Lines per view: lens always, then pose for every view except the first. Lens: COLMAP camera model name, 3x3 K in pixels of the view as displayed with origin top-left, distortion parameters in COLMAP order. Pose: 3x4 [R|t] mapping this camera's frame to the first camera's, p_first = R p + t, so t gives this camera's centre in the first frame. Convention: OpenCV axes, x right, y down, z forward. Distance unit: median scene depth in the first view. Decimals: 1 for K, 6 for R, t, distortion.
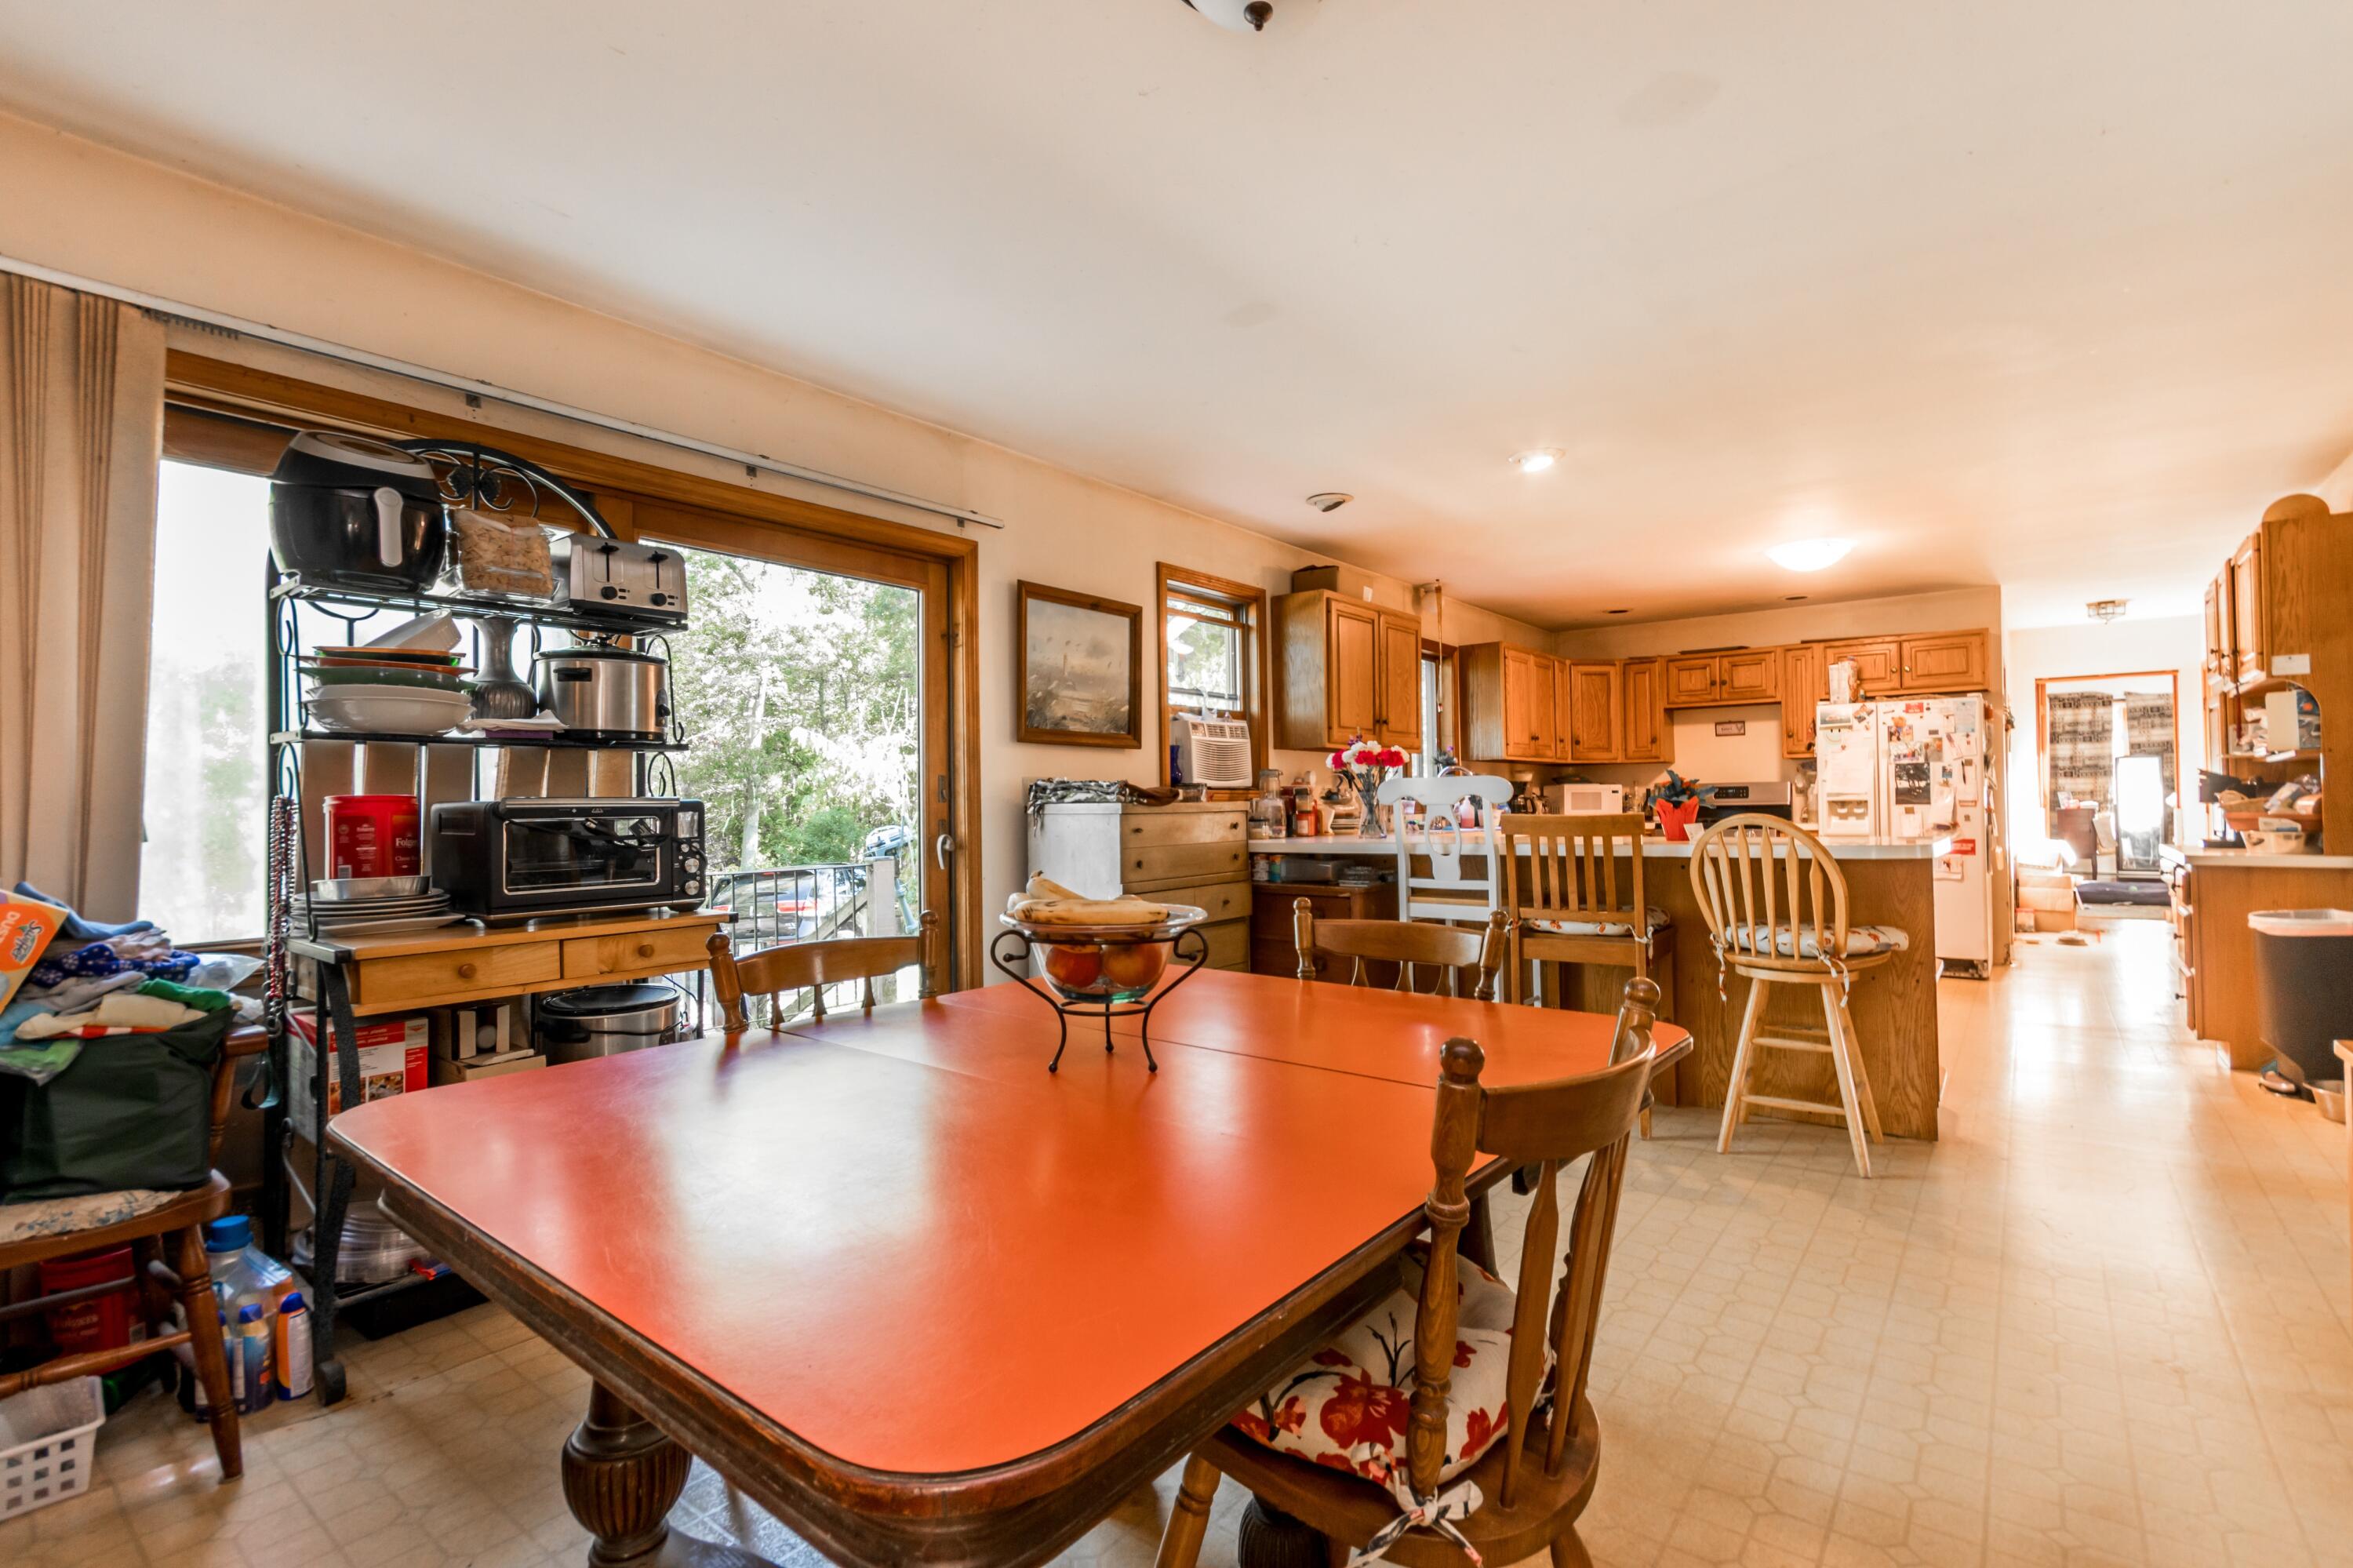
lens RADIAL K [[1071.5, 0, 1179.1], [0, 1071.5, 790.5], [0, 0, 1]] dist [-0.001468, 0.000342]
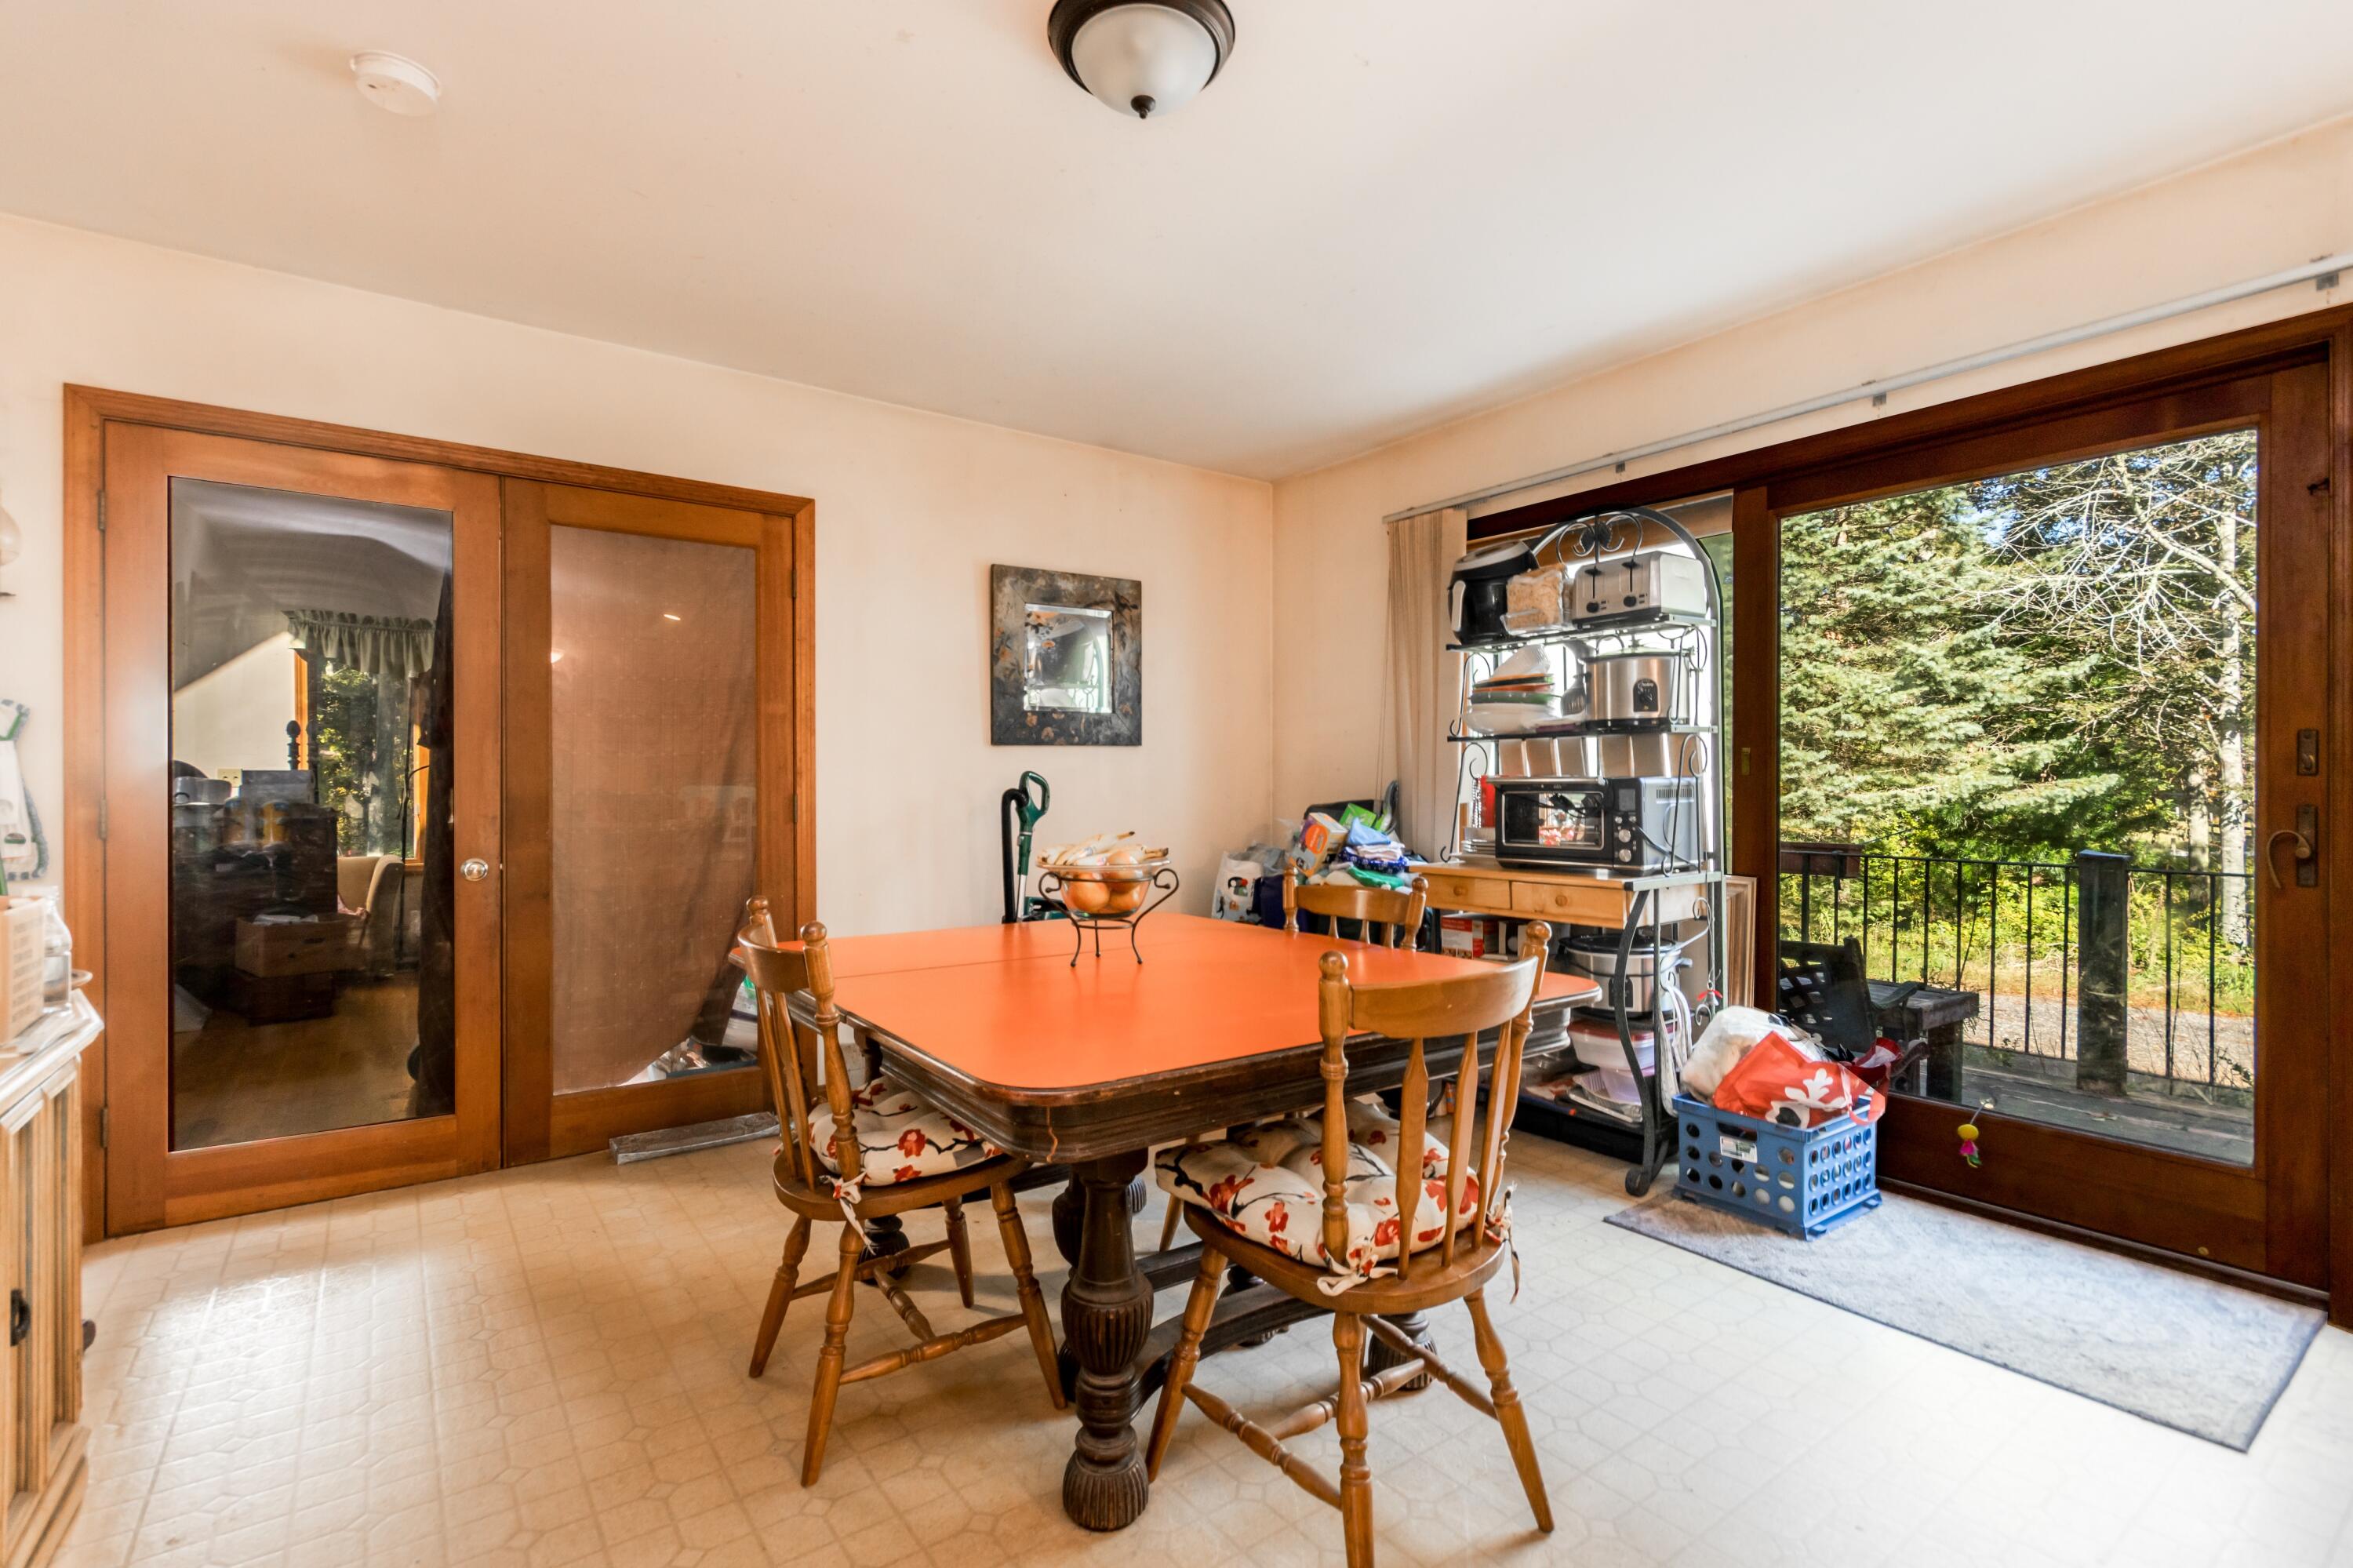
lens RADIAL K [[1071.5, 0, 1179.1], [0, 1071.5, 790.5], [0, 0, 1]] dist [-0.001468, 0.000342]
pose [[-0.263902, 0.020527, -0.964331, 0.737117], [0.019966, 0.999676, 0.015816, -0.004831], [0.964343, -0.015080, -0.264226, 0.826537]]
